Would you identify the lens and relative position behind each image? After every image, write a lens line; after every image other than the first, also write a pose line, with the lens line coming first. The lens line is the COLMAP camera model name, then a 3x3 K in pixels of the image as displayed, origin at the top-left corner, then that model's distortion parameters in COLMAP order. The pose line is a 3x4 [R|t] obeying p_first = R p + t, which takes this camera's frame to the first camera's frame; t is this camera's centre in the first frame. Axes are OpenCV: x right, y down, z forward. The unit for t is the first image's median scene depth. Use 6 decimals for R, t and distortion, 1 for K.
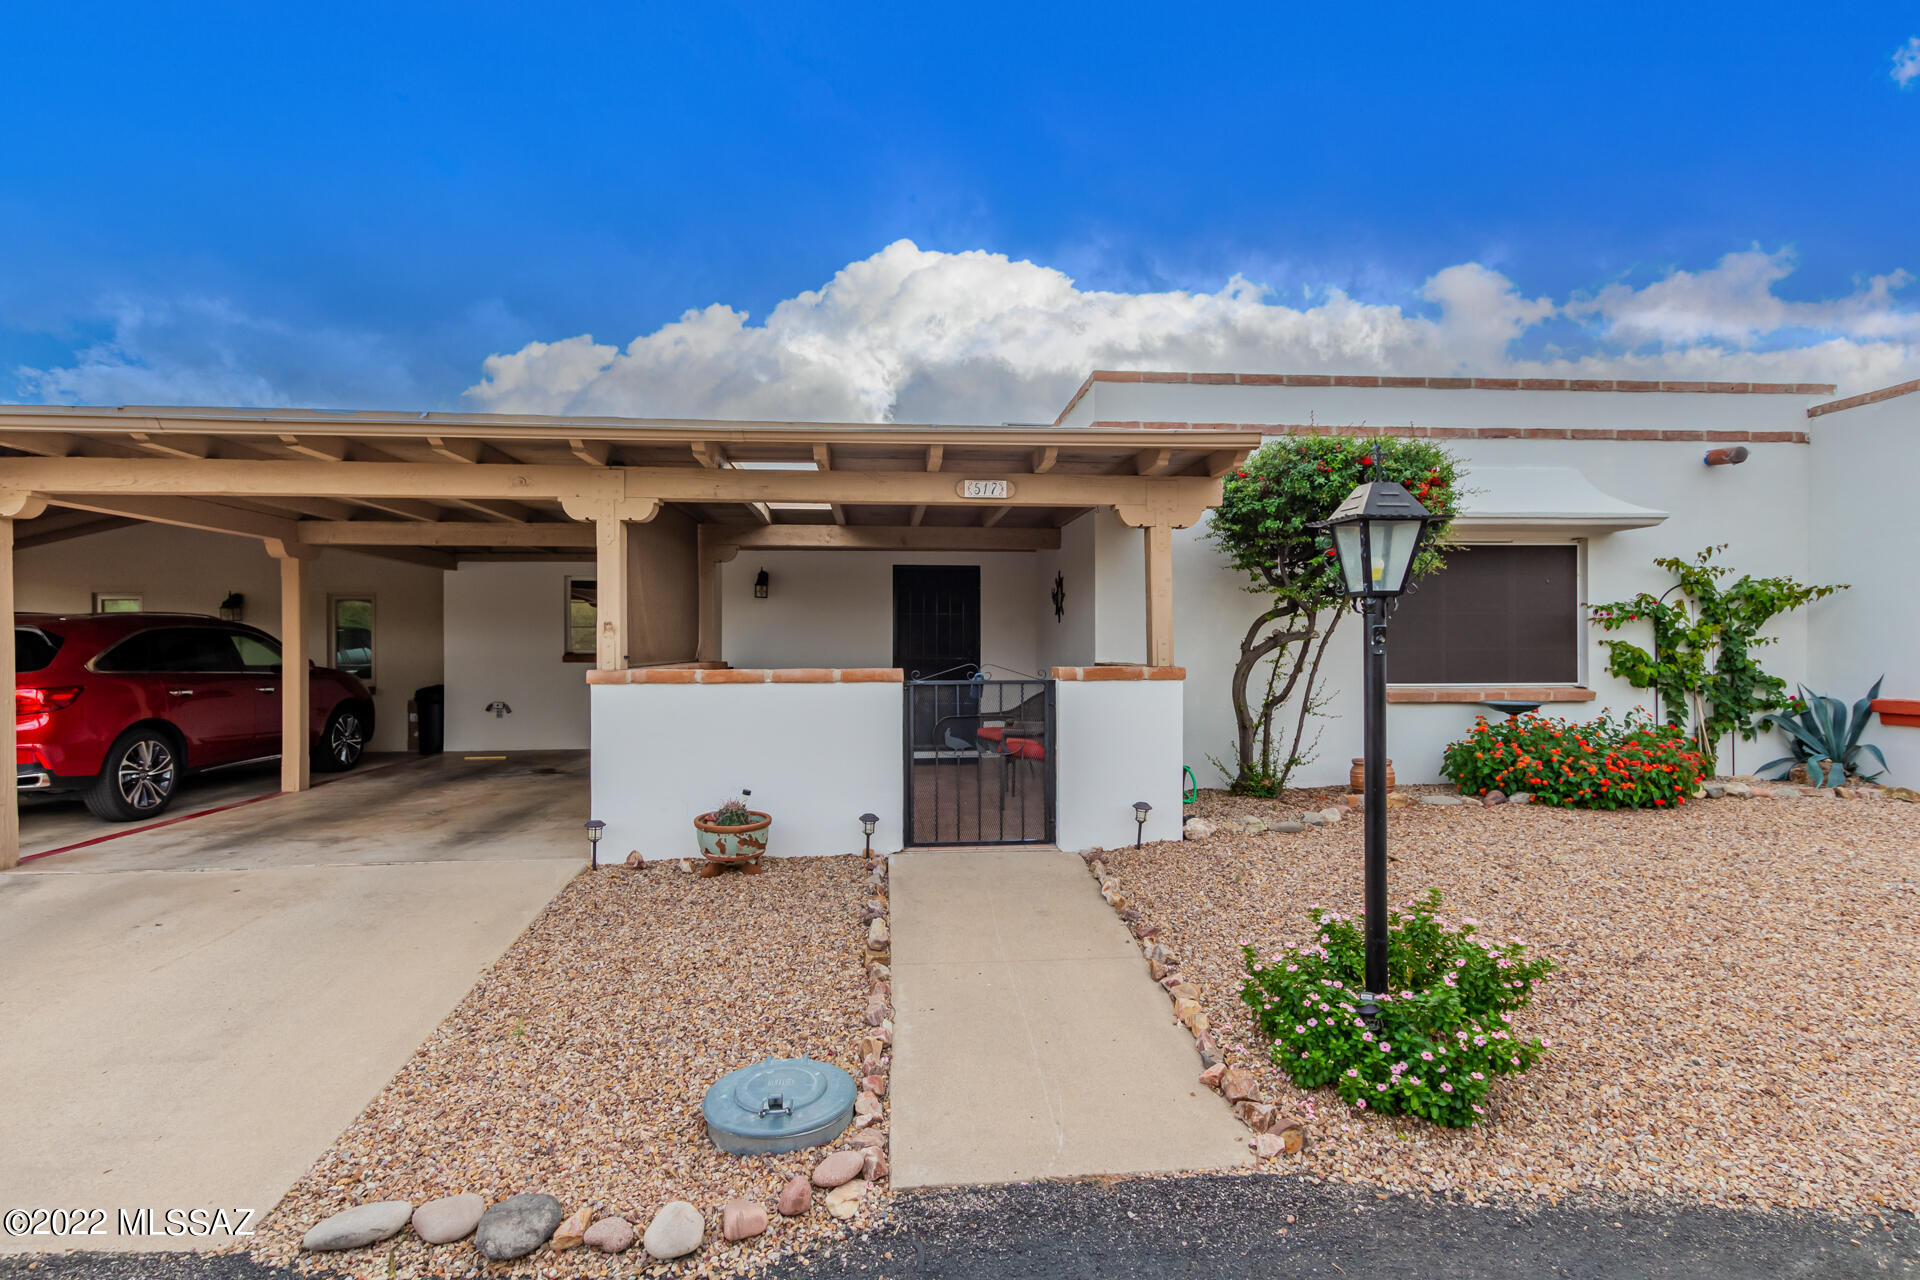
lens RADIAL K [[944.7, 0, 939.3], [0, 944.7, 648.3], [0, 0, 1]] dist [0.014190, 0.001044]
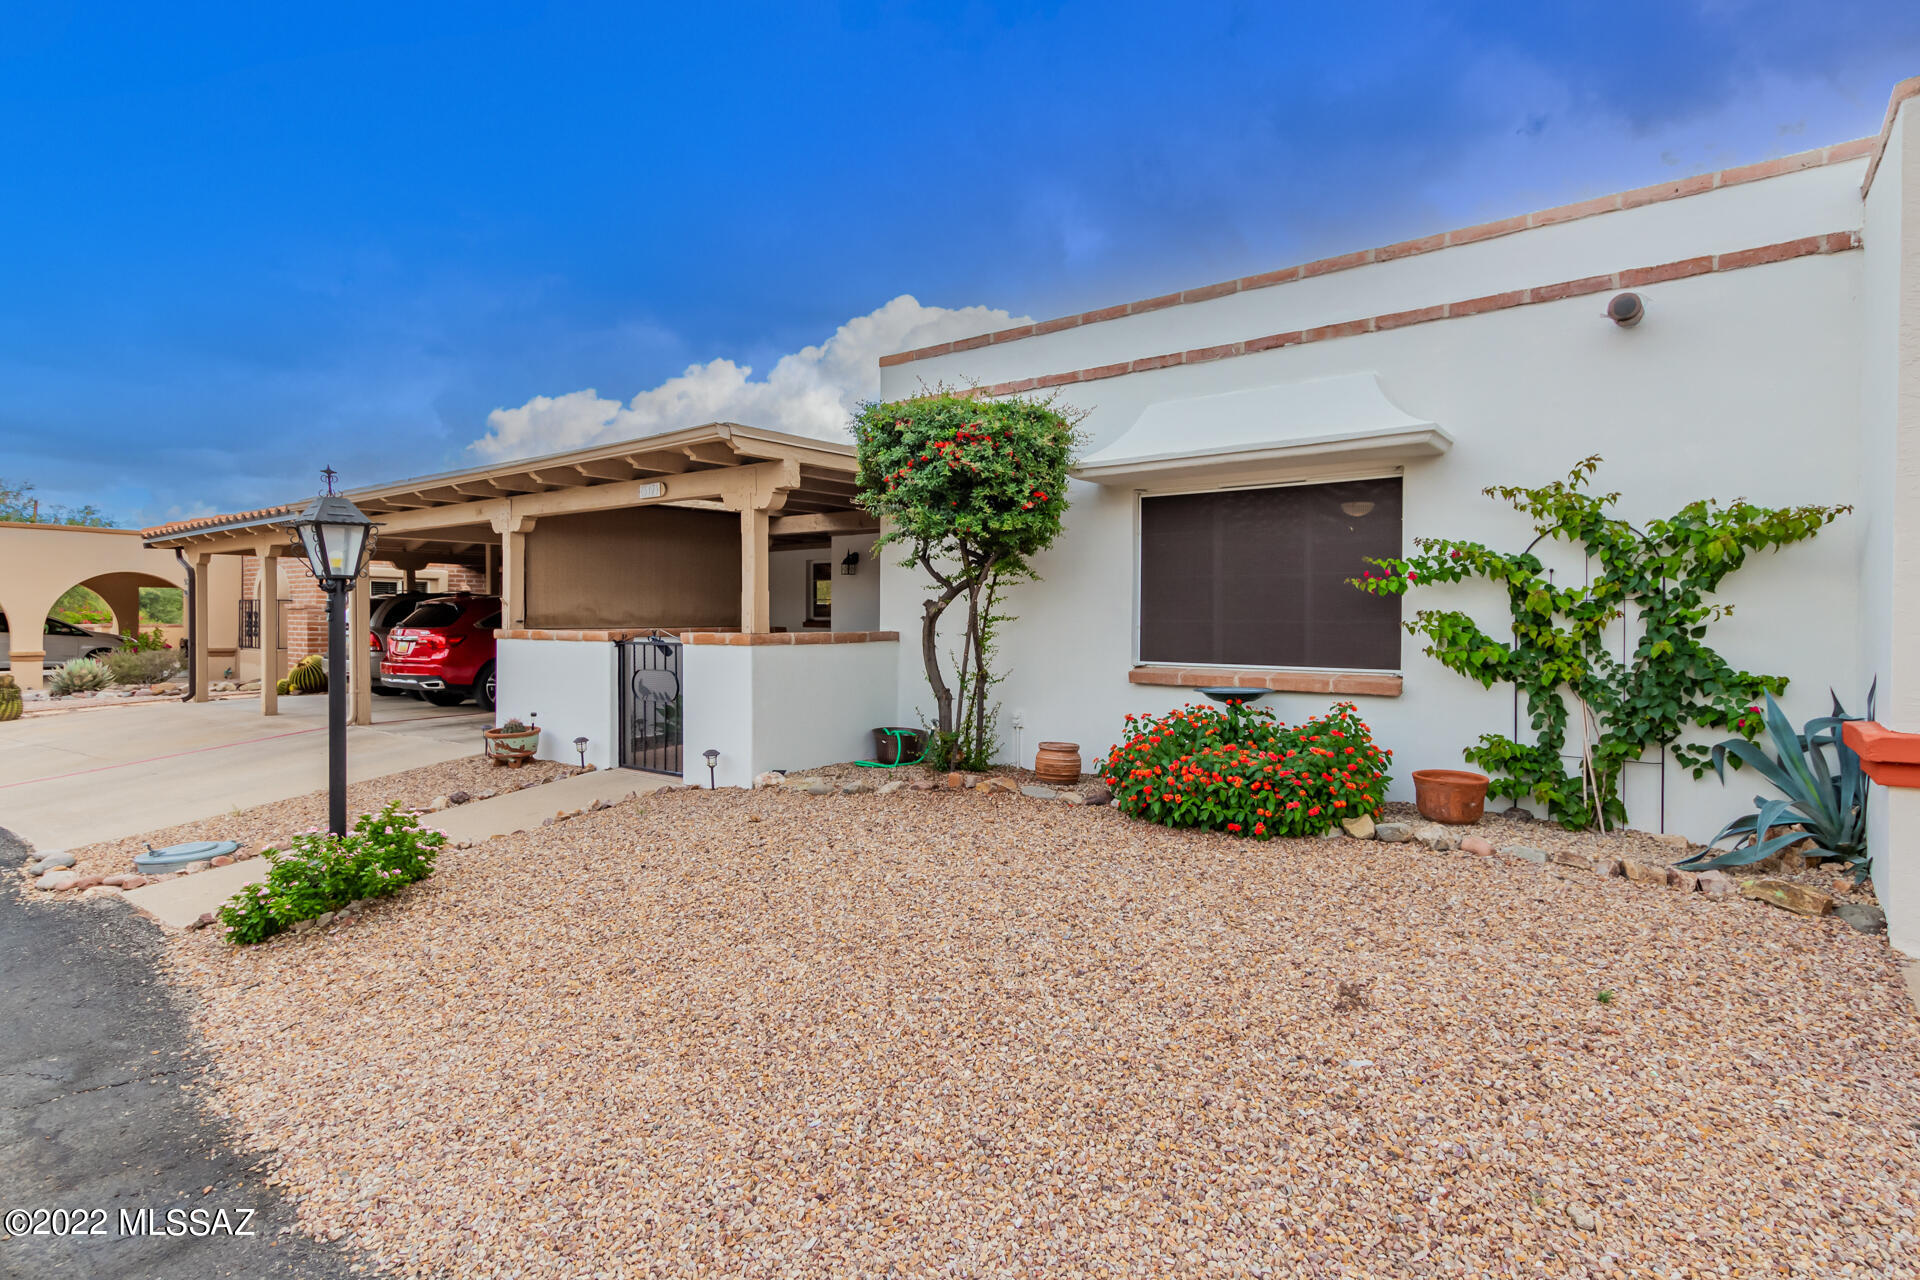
lens RADIAL K [[944.7, 0, 957.8], [0, 944.7, 630.9], [0, 0, 1]] dist [0.014190, 0.001044]
pose [[0.742944, 0.014896, -0.669187, 1.233411], [-0.005627, 0.999856, 0.016010, -0.003648], [0.669329, -0.008128, 0.742921, 0.342673]]
